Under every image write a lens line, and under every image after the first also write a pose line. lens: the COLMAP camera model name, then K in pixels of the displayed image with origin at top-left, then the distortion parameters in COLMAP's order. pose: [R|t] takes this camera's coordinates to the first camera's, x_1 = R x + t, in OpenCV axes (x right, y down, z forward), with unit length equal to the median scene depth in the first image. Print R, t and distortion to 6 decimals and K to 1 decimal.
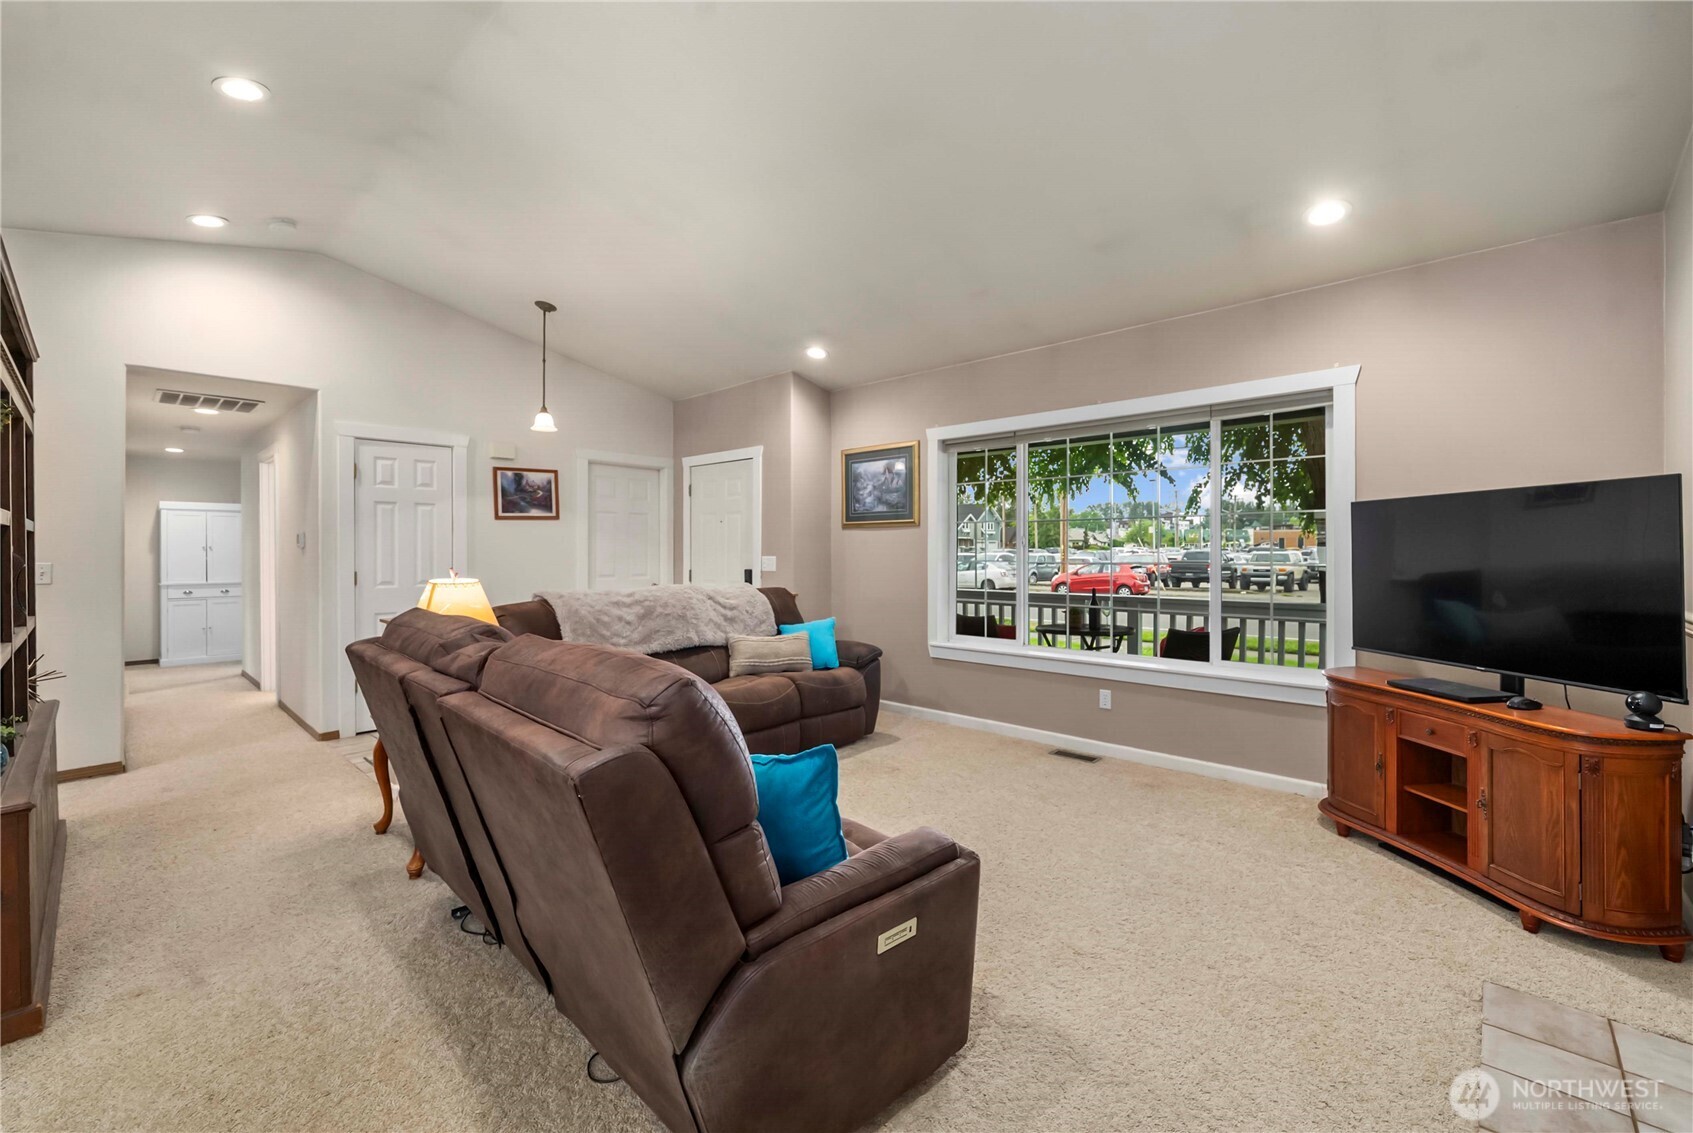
lens RADIAL K [[699.7, 0, 848.9], [0, 699.7, 558.6], [0, 0, 1]] dist [0.000263, -0.000370]
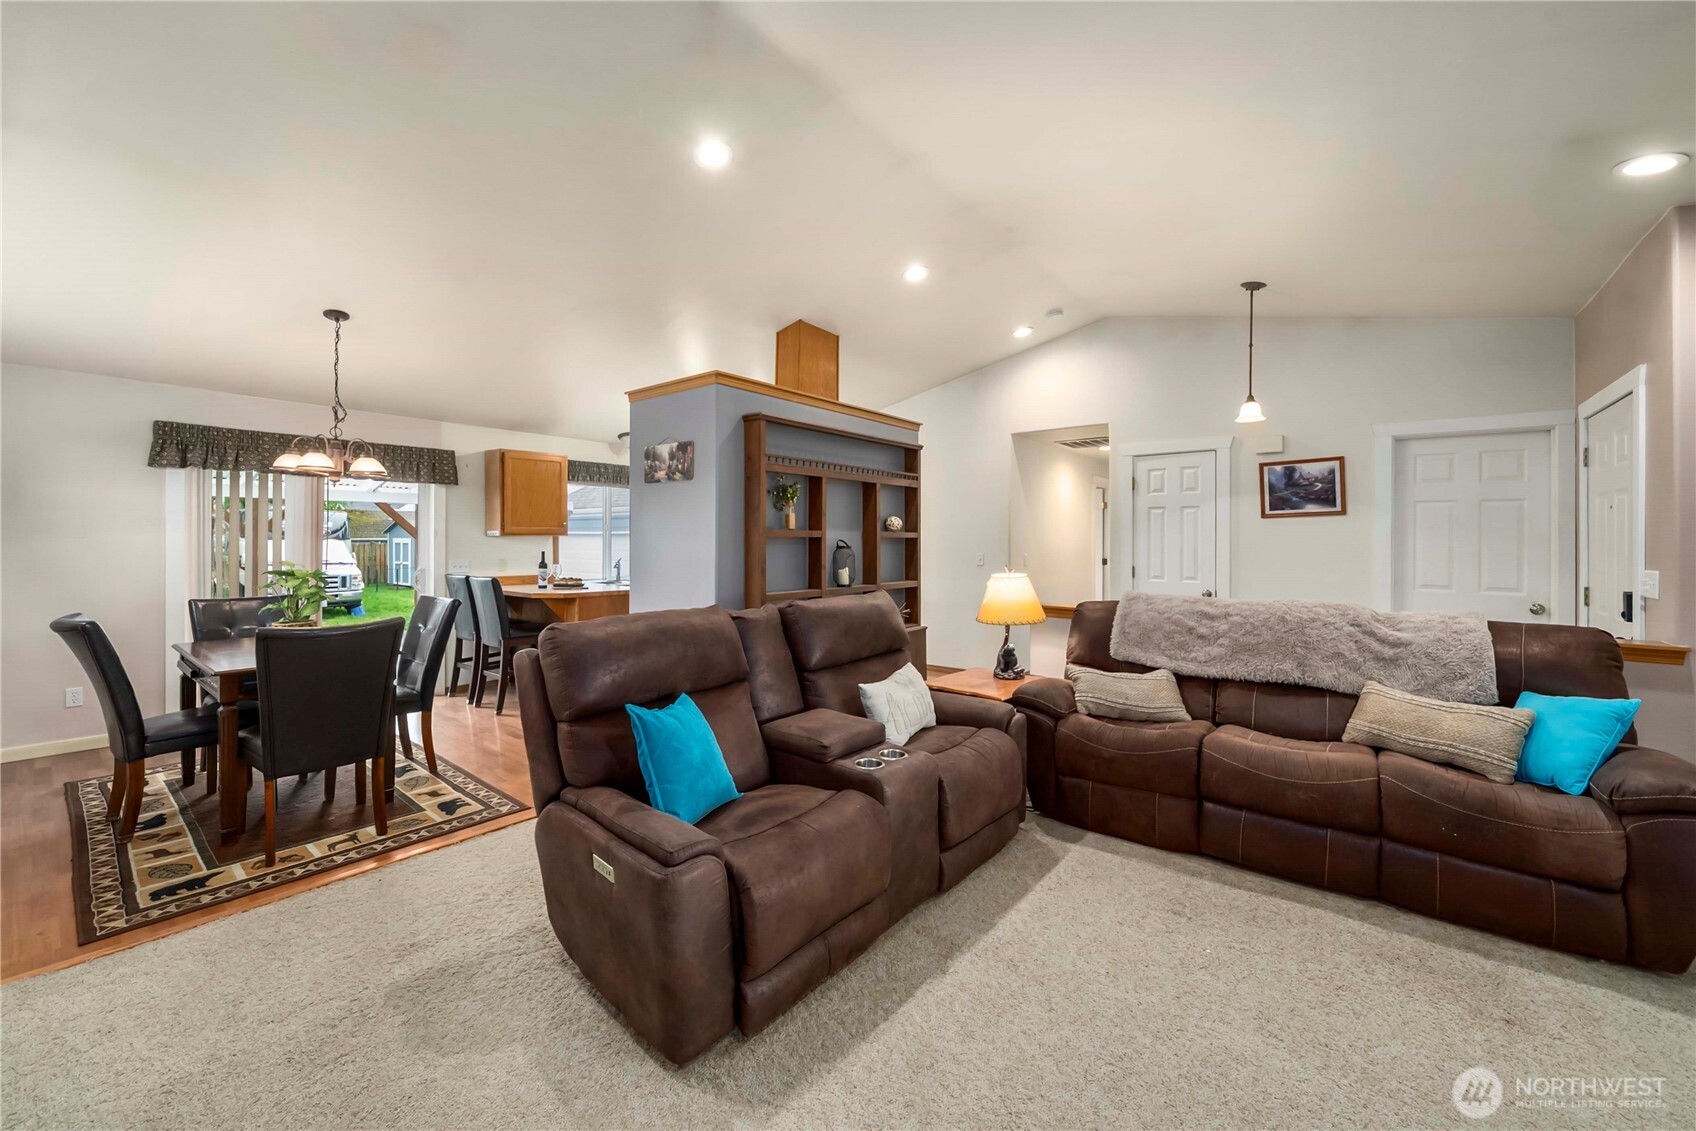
lens RADIAL K [[663.7, 0, 851.7], [0, 663.7, 541.3], [0, 0, 1]] dist [-0.001085, -0.000087]
pose [[0.074069, 0.003087, -0.997248, 0.417930], [-0.018719, 0.999823, 0.001704, -0.017982], [0.997077, 0.018541, 0.074114, 0.439847]]
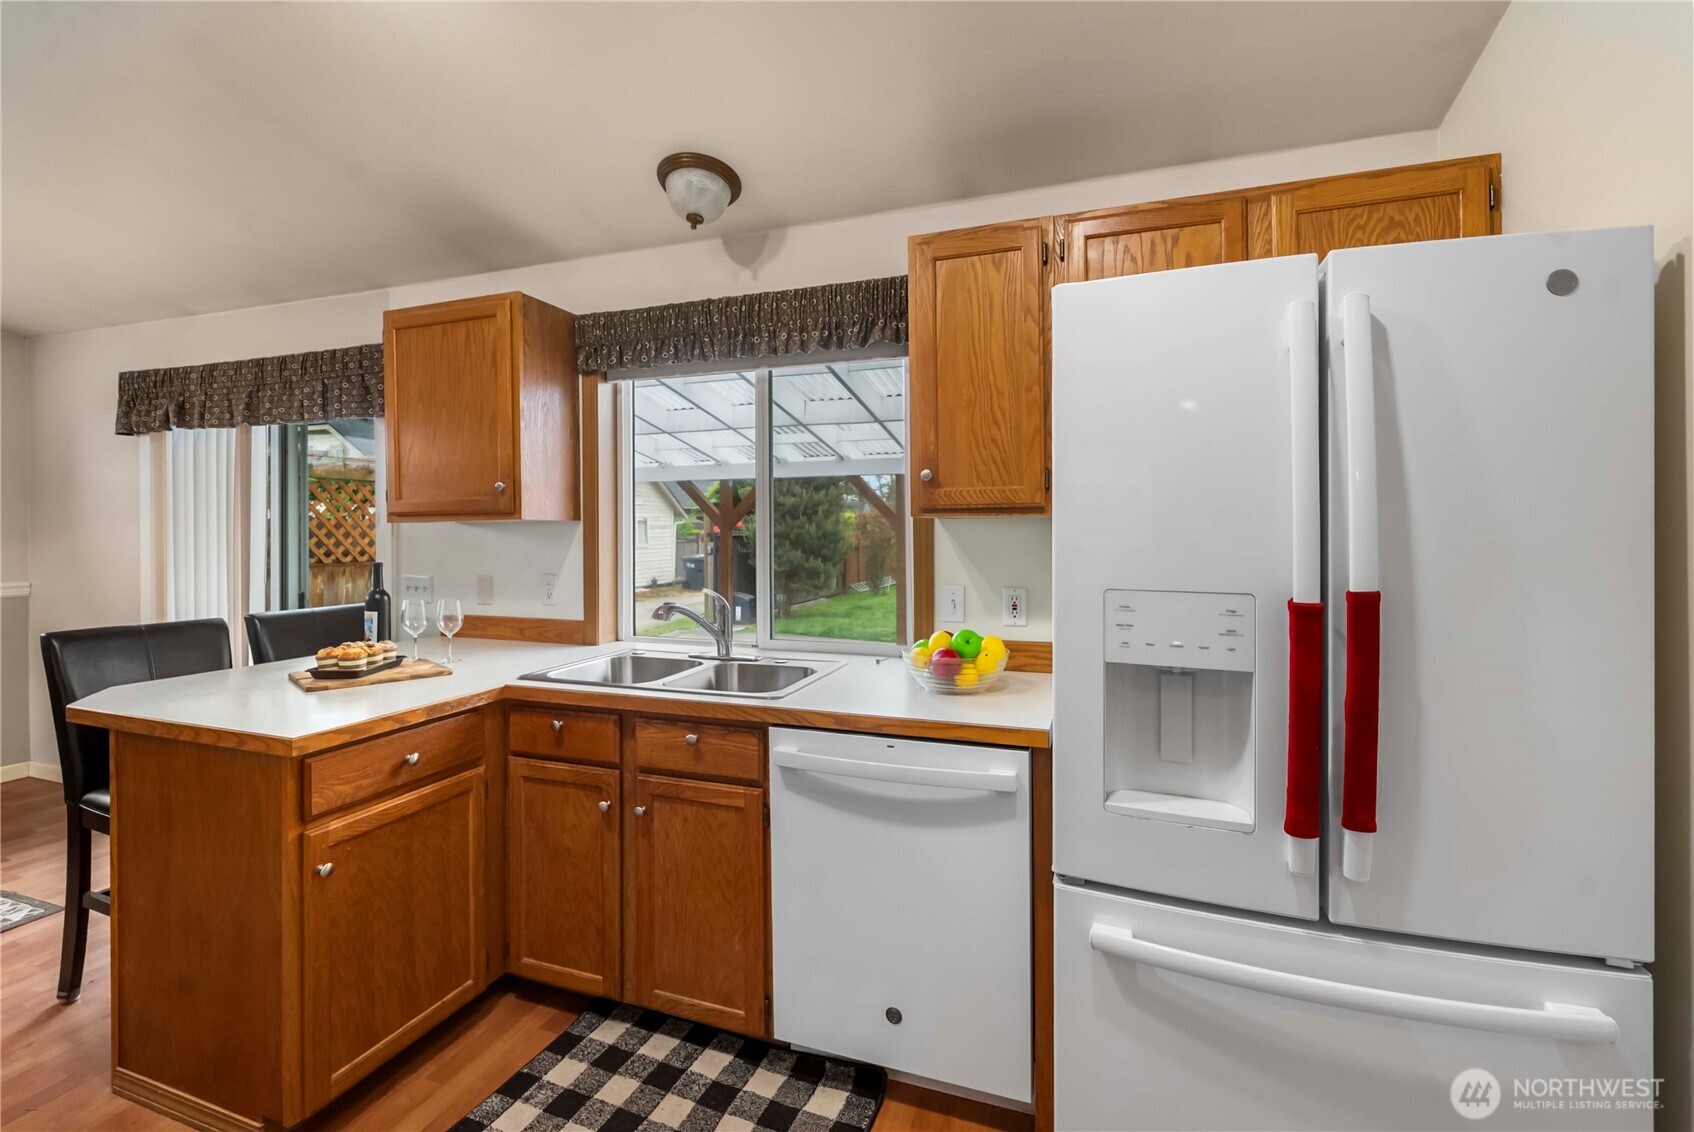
lens RADIAL K [[751.4, 0, 840.3], [0, 751.4, 534.1], [0, 0, 1]] dist [-0.001155, 0.000130]
pose [[-0.921467, 0.008730, -0.388358, -0.957767], [0.001139, 0.999804, 0.019771, -0.013584], [0.388455, 0.017776, -0.921296, 0.547994]]
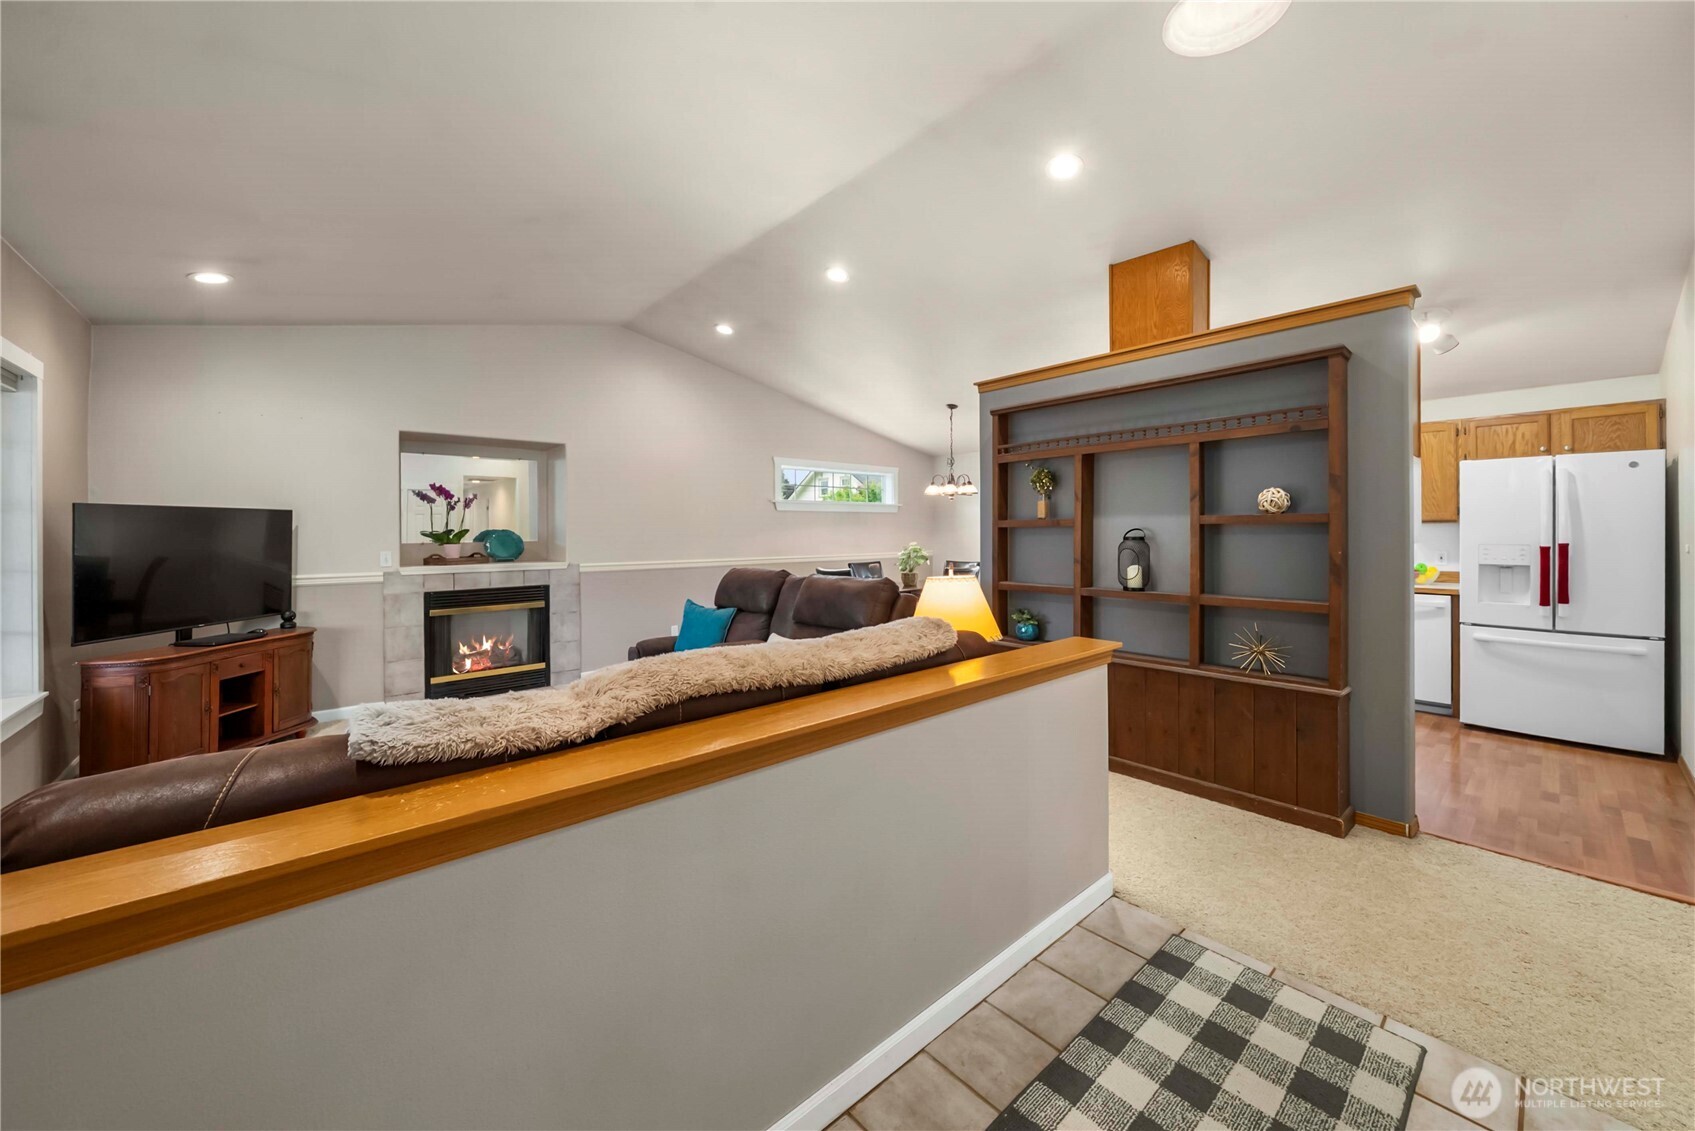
lens RADIAL K [[641.2, 0, 849.7], [0, 641.2, 533.1], [0, 0, 1]] dist [0.003718, 0.000119]
pose [[-0.995217, 0.009969, 0.097180, -0.362803], [0.011468, 0.999824, 0.014871, -0.026184], [-0.097015, 0.015914, -0.995156, 1.318830]]
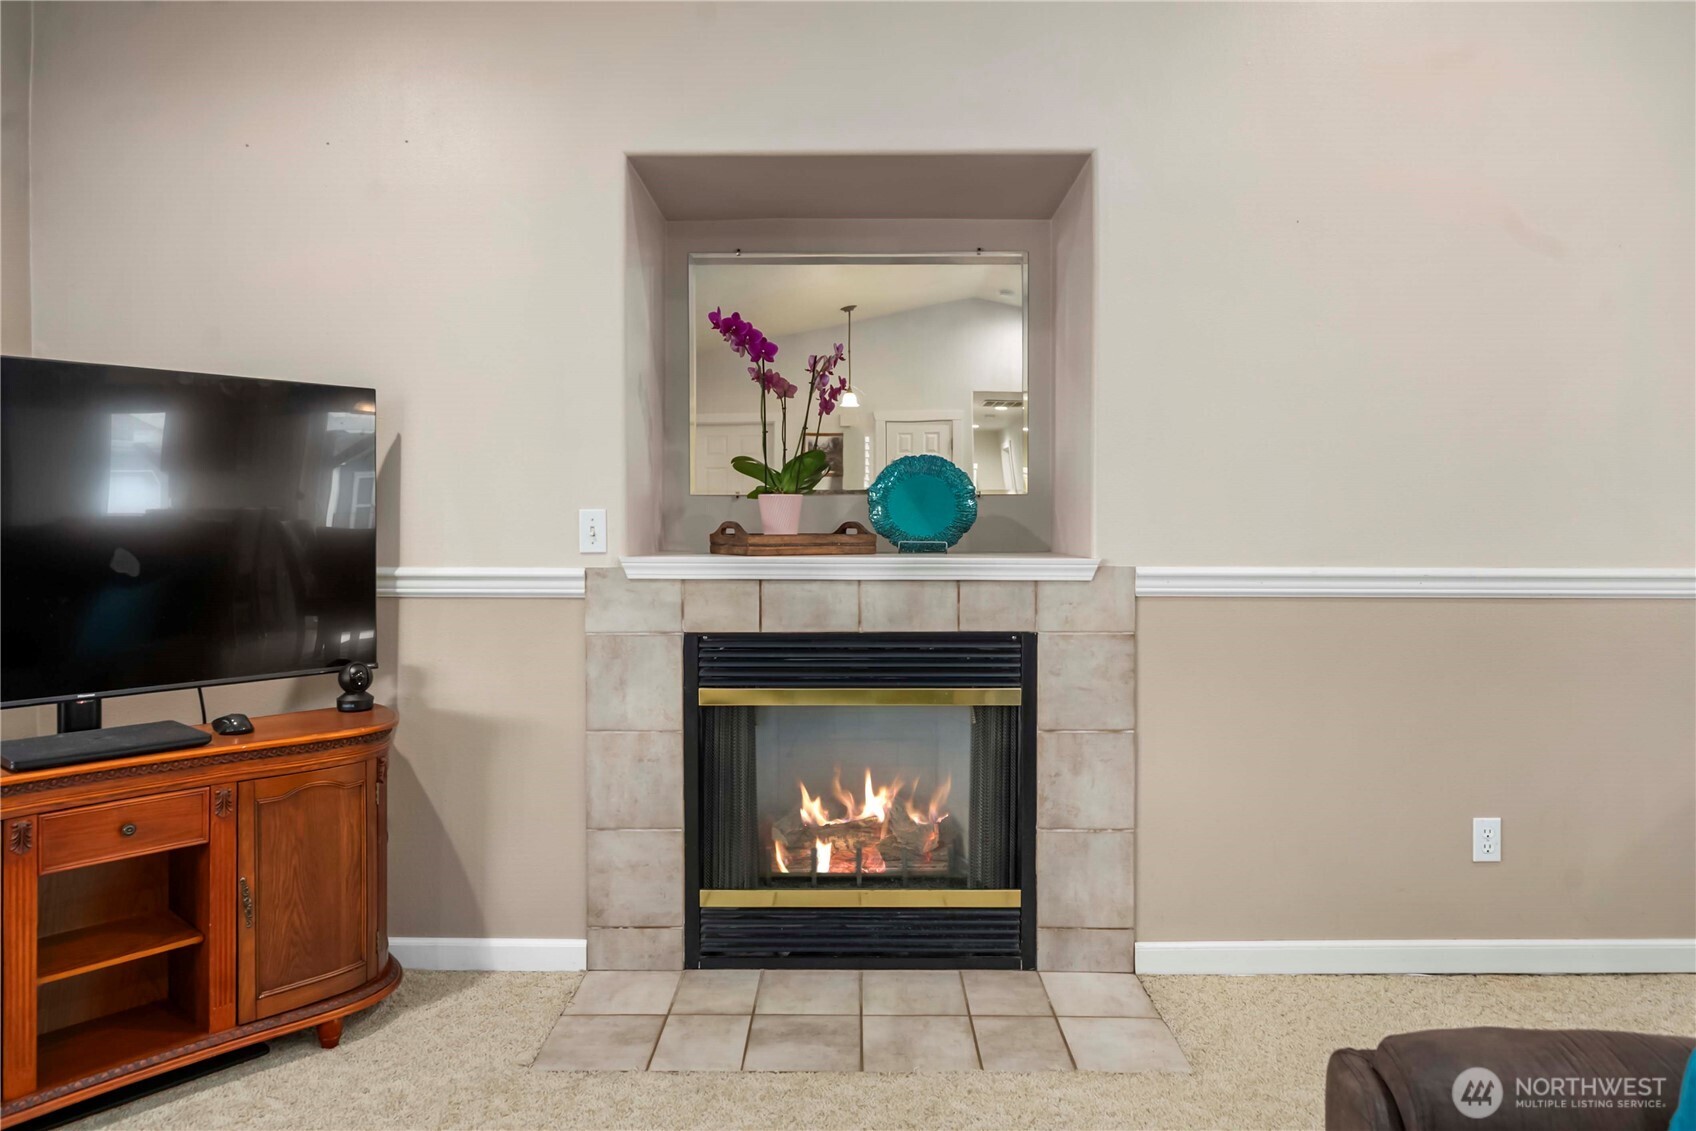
lens RADIAL K [[1047.8, 0, 844.7], [0, 1047.8, 544.3], [0, 0, 1]] dist [0.004719, 0.001364]
pose [[-0.671402, -0.014081, 0.740960, -0.047139], [0.011240, 0.999511, 0.029179, 0.014251], [-0.741008, 0.027919, -0.670915, 0.652770]]
